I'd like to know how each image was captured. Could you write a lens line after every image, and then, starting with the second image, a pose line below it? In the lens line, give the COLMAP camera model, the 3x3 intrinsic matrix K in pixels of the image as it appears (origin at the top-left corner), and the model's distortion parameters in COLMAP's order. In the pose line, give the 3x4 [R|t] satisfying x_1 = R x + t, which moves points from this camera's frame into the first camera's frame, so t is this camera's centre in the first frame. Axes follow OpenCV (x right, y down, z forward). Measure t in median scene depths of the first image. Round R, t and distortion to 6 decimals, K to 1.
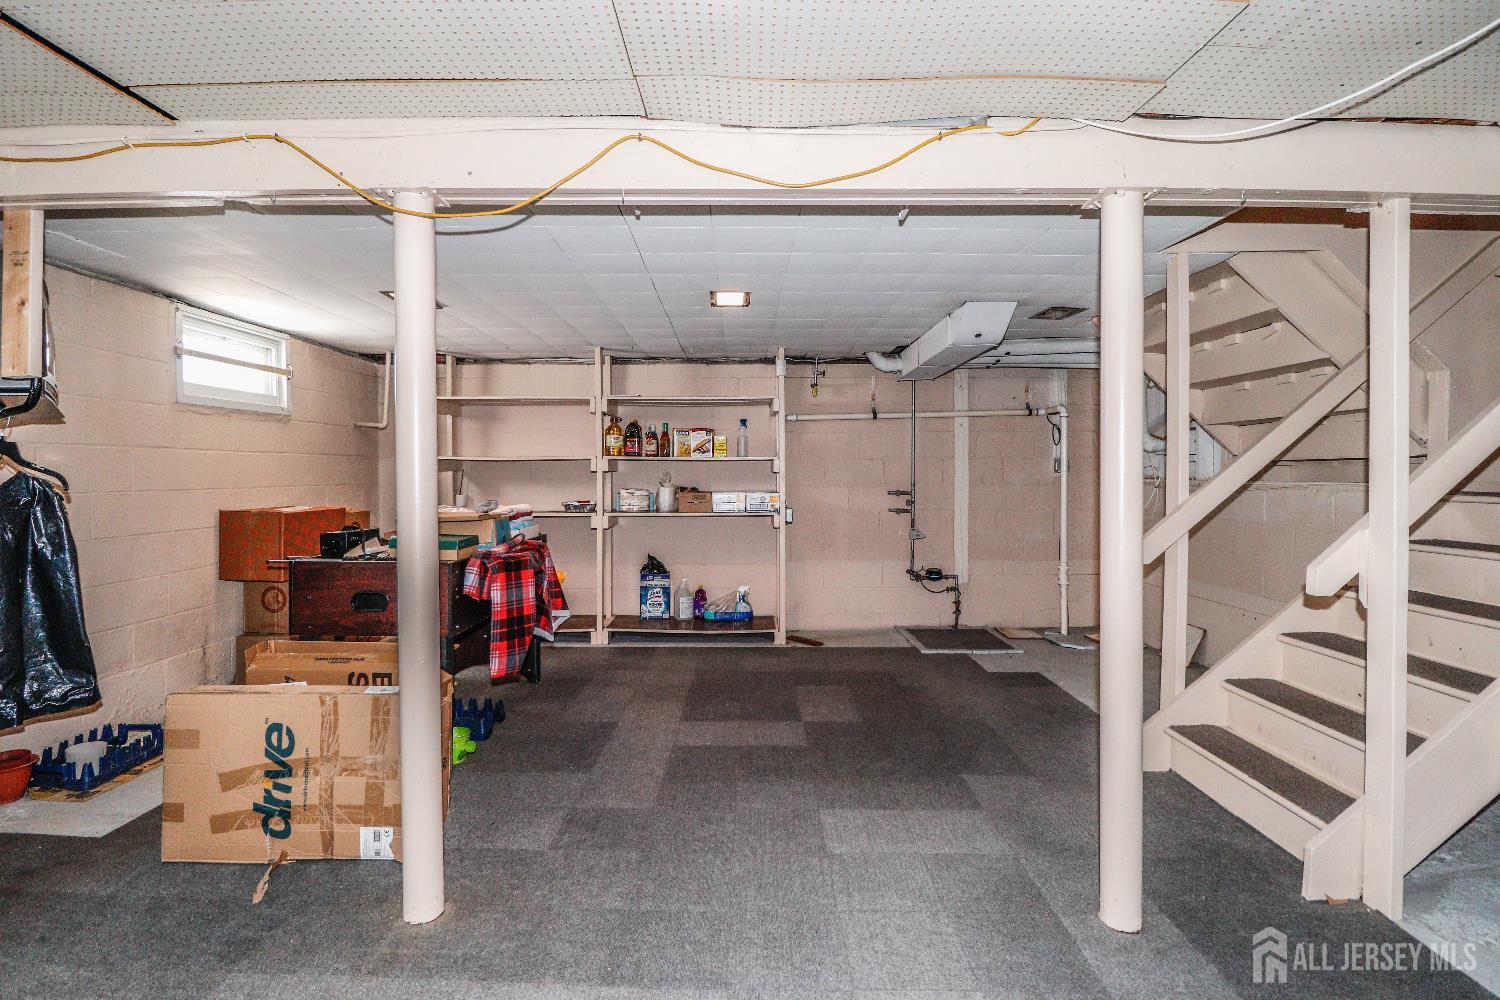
lens RADIAL K [[694.2, 0, 755.1], [0, 694.2, 470.8], [0, 0, 1]] dist [0.001590, -0.012096]
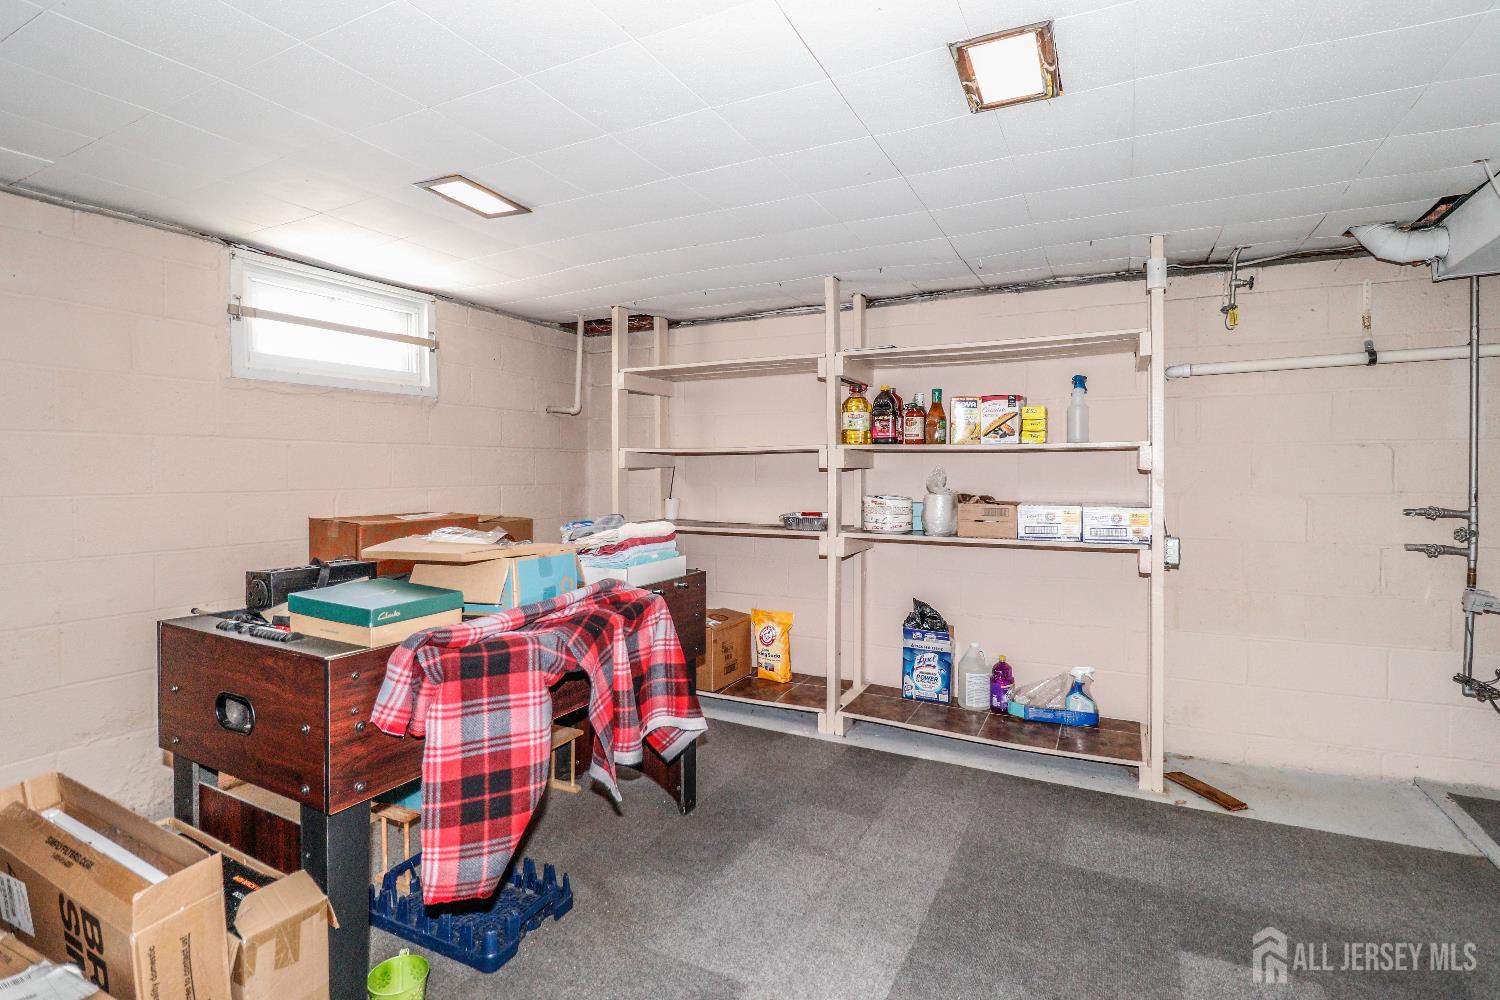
lens RADIAL K [[694.2, 0, 755.1], [0, 694.2, 470.8], [0, 0, 1]] dist [0.001590, -0.012096]
pose [[0.874362, 0.003735, -0.485260, 0.027109], [-0.000763, 0.999980, 0.006323, -0.000662], [0.485274, -0.005158, 0.874347, 0.383672]]
